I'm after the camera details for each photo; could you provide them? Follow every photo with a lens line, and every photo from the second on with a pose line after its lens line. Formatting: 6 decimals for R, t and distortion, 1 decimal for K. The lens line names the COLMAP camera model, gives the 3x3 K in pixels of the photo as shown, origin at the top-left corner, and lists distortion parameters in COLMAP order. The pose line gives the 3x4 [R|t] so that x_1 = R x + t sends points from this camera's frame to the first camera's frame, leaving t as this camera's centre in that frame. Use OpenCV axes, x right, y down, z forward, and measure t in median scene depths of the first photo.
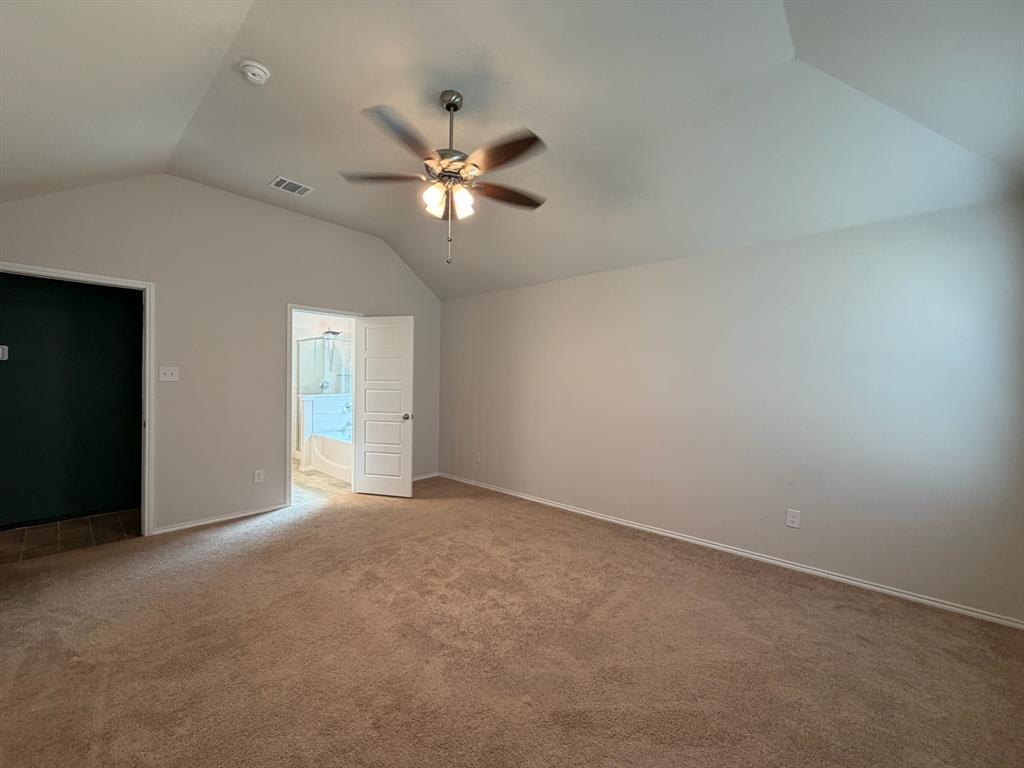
lens RADIAL K [[410.7, 0, 512.0], [0, 410.7, 384.0], [0, 0, 1]] dist [0.000851, 0.000095]
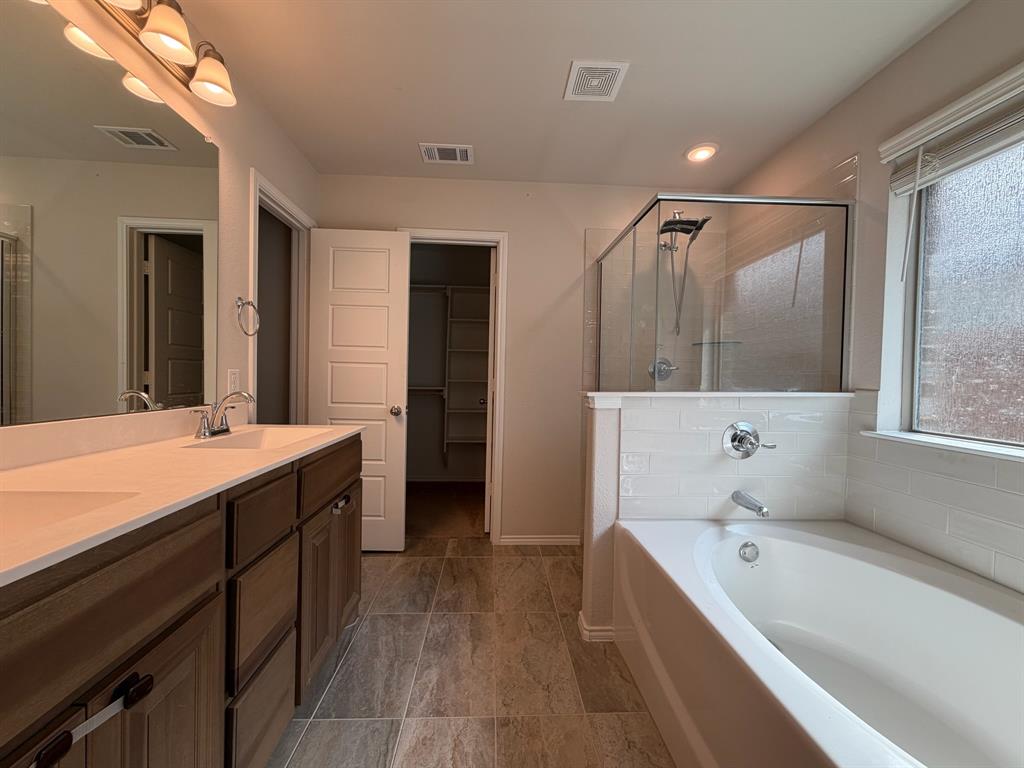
lens RADIAL K [[410.7, 0, 512.0], [0, 410.7, 384.0], [0, 0, 1]] dist [0.000851, 0.000095]
pose [[0.711130, 0.020854, -0.702751, -0.279658], [-0.011832, 0.999773, 0.017694, 0.013777], [0.702961, -0.004268, 0.711216, 0.618138]]
